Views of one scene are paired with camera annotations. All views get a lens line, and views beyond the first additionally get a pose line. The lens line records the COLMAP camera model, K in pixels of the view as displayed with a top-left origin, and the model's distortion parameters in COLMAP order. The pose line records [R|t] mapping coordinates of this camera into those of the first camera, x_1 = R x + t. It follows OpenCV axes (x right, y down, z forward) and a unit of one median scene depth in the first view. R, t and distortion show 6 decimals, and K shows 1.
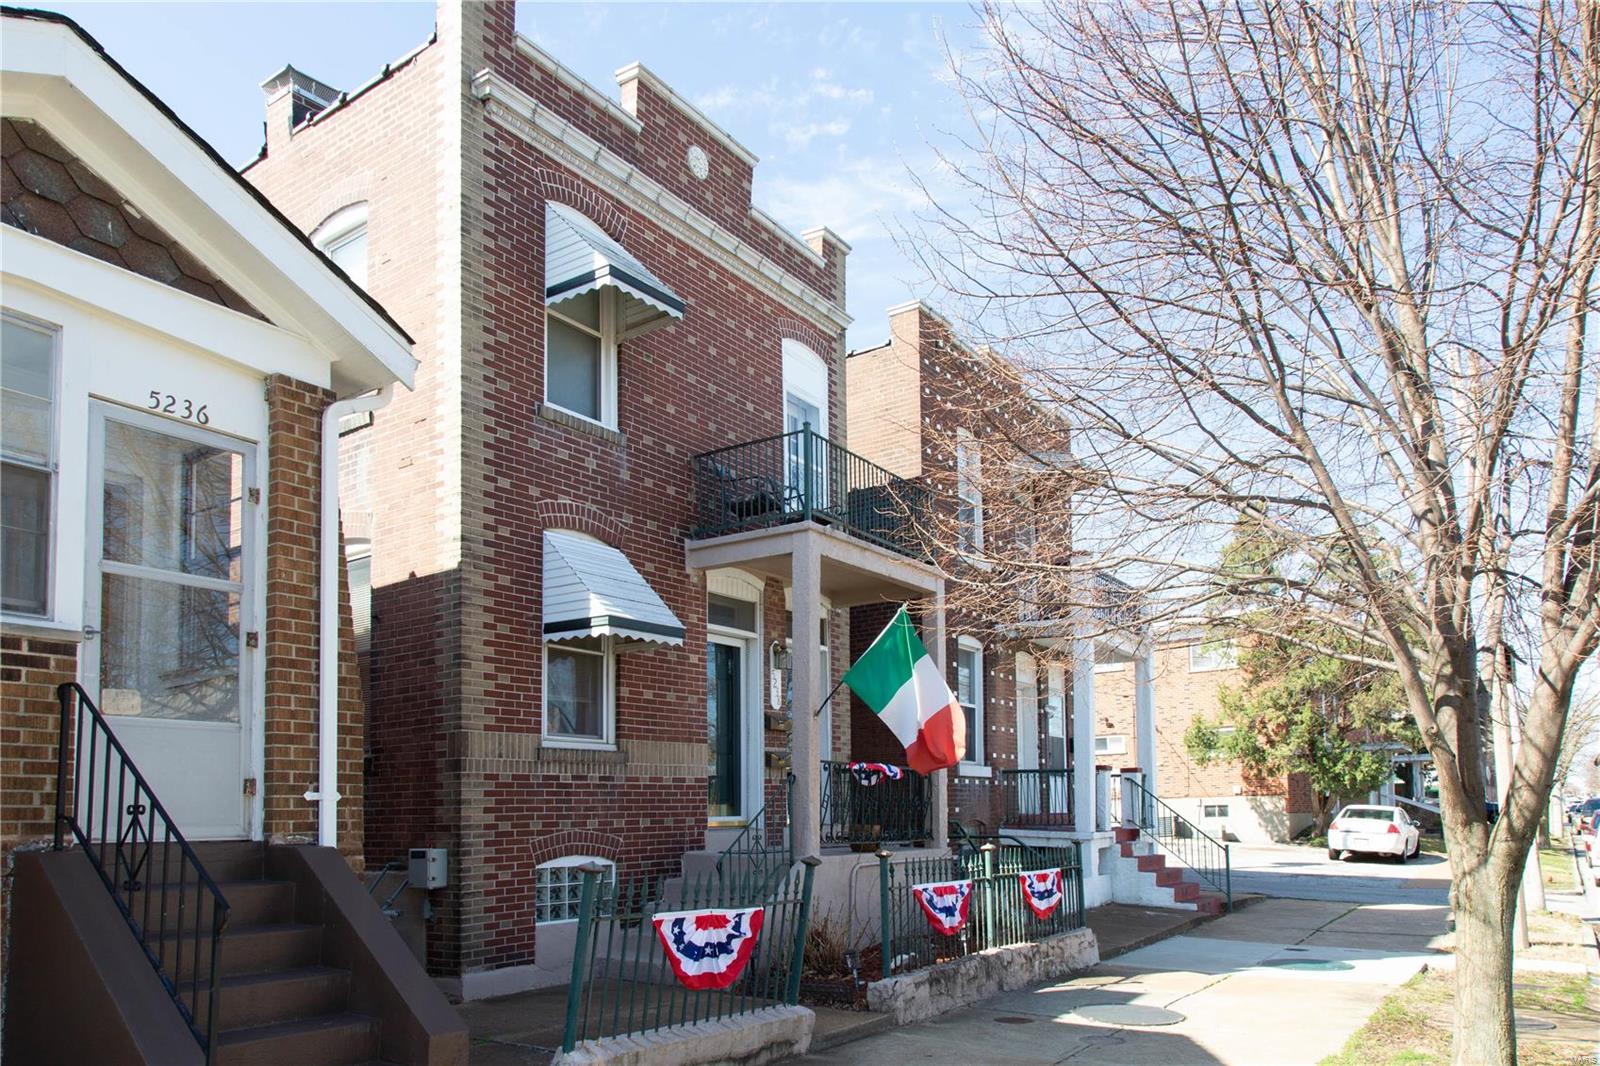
lens RADIAL K [[1107.0, 0, 817.6], [0, 1107.0, 533.9], [0, 0, 1]] dist [0.017934, -0.004641]
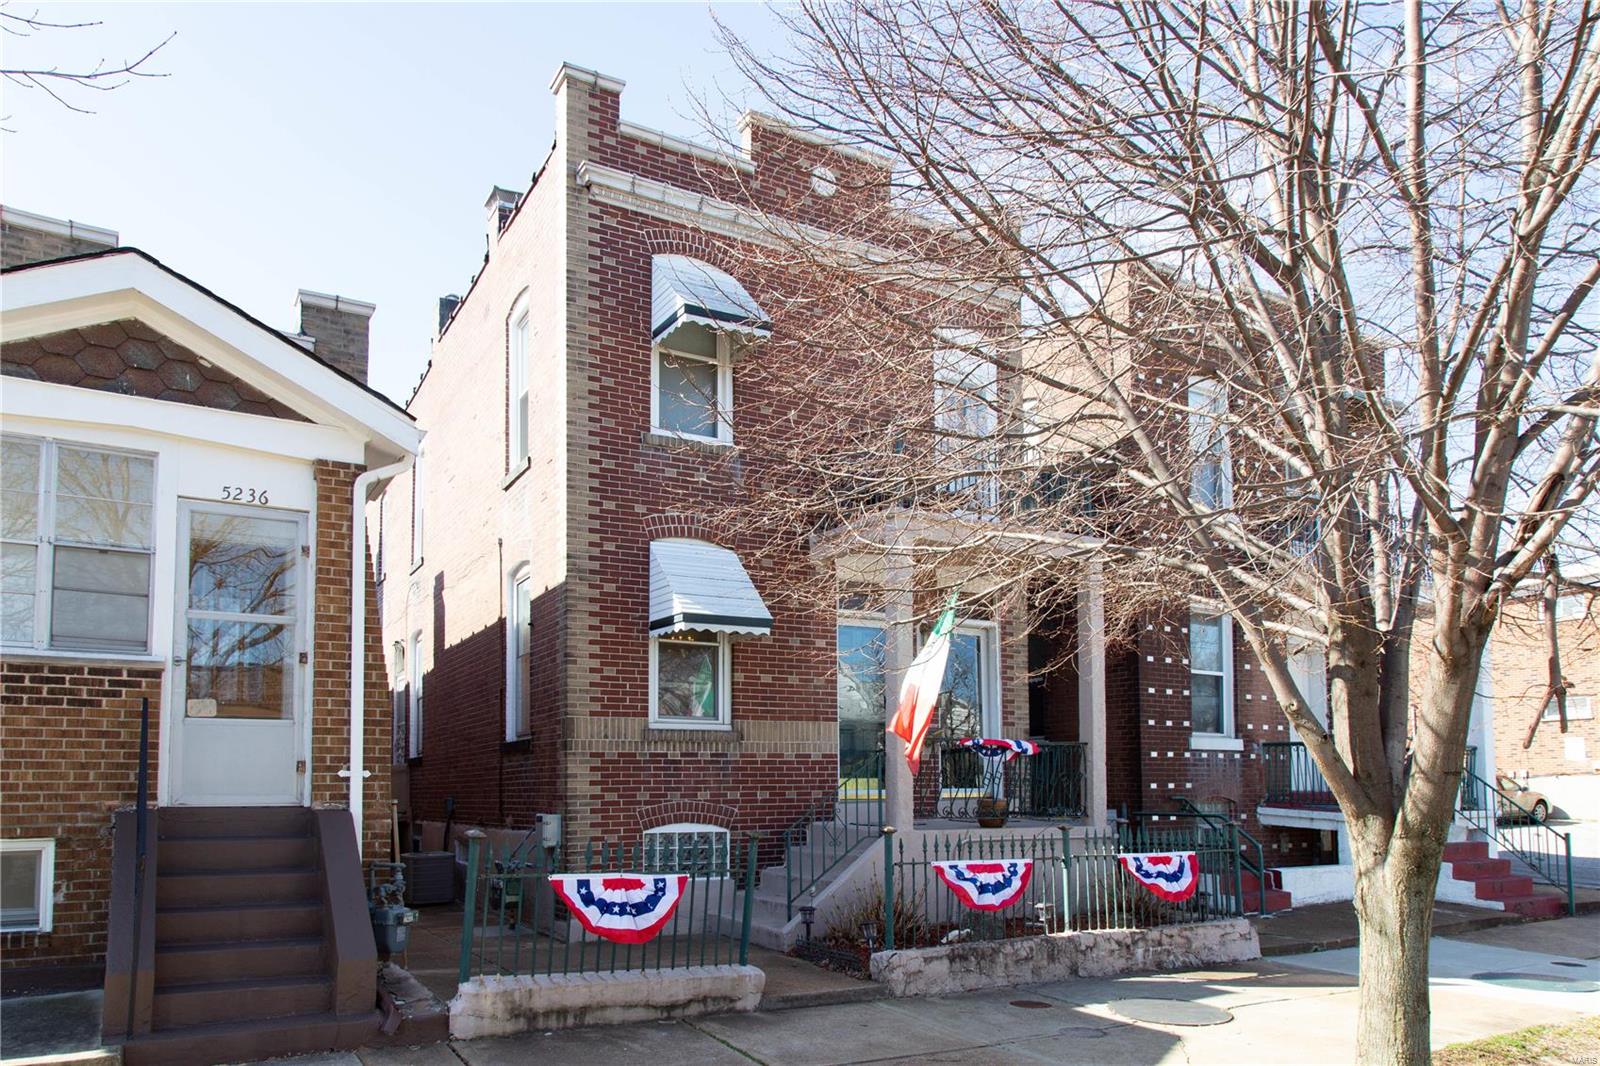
lens RADIAL K [[1107.0, 0, 846.3], [0, 1107.0, 485.0], [0, 0, 1]] dist [0.017934, -0.004641]
pose [[0.894452, -0.104018, -0.434898, 0.472542], [0.099181, 0.994493, -0.033876, -0.002360], [0.436027, -0.012834, 0.899842, 0.045557]]
